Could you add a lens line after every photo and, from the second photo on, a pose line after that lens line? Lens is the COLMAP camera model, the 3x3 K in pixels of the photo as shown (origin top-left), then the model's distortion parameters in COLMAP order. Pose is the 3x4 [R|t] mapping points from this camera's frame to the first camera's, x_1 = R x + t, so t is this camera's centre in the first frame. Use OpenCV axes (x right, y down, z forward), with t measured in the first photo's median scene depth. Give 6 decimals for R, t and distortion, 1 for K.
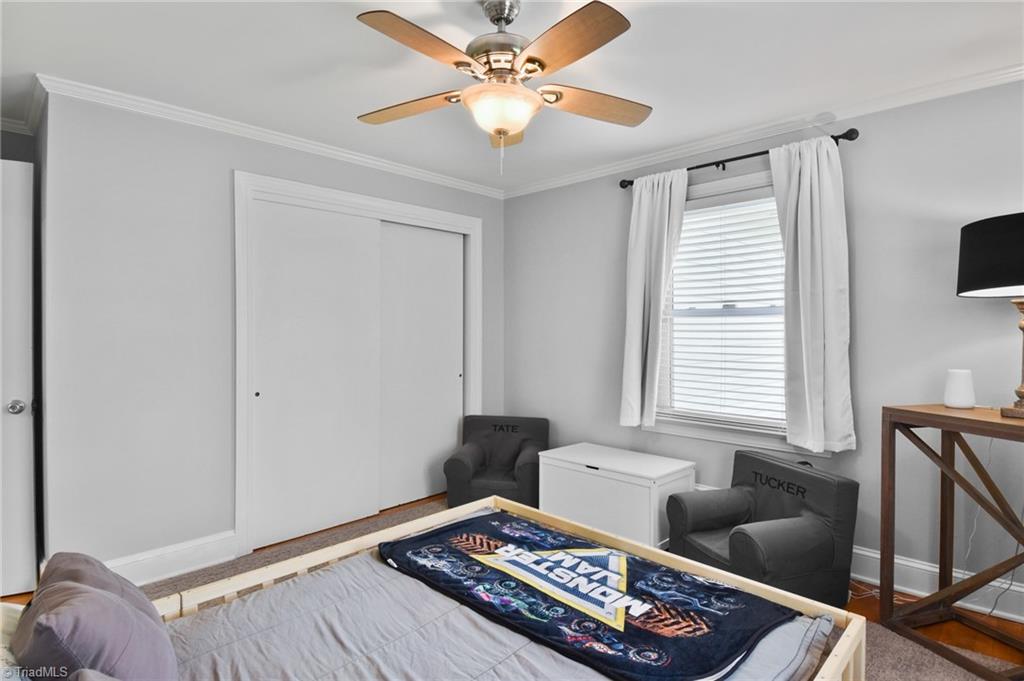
lens RADIAL K [[539.9, 0, 525.0], [0, 539.9, 332.7], [0, 0, 1]] dist [0.018173, -0.001363]
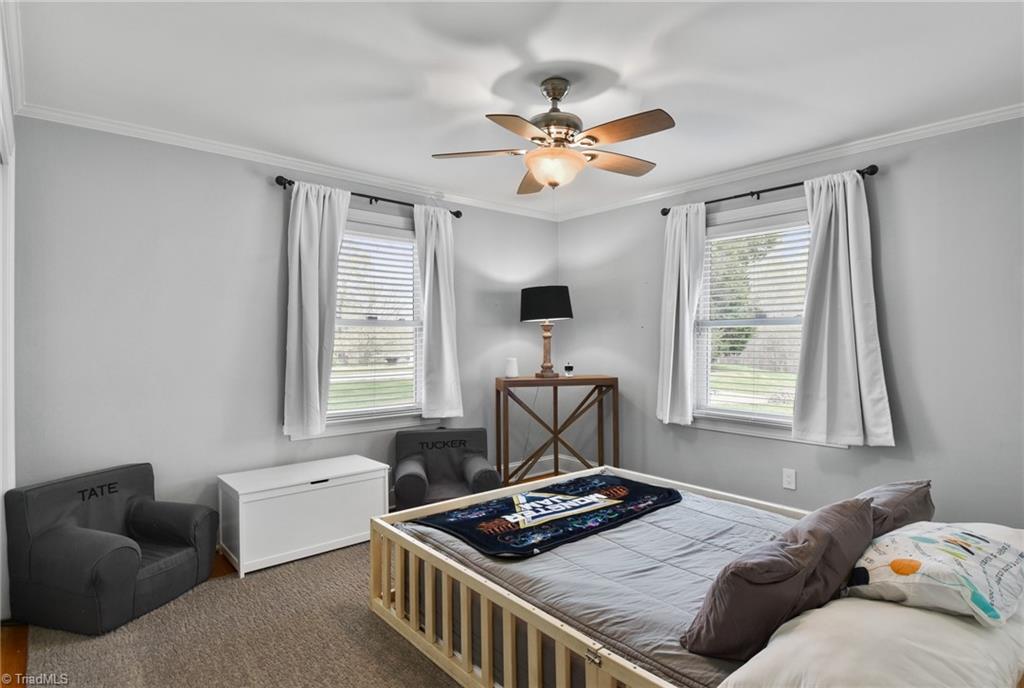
lens RADIAL K [[547.7, 0, 512.0], [0, 547.7, 344.0], [0, 0, 1]] dist [0.019502, -0.000106]
pose [[0.095561, -0.006022, 0.995405, -1.281479], [0.008301, 0.999952, 0.005253, 0.009179], [-0.995389, 0.007761, 0.095607, 0.908965]]
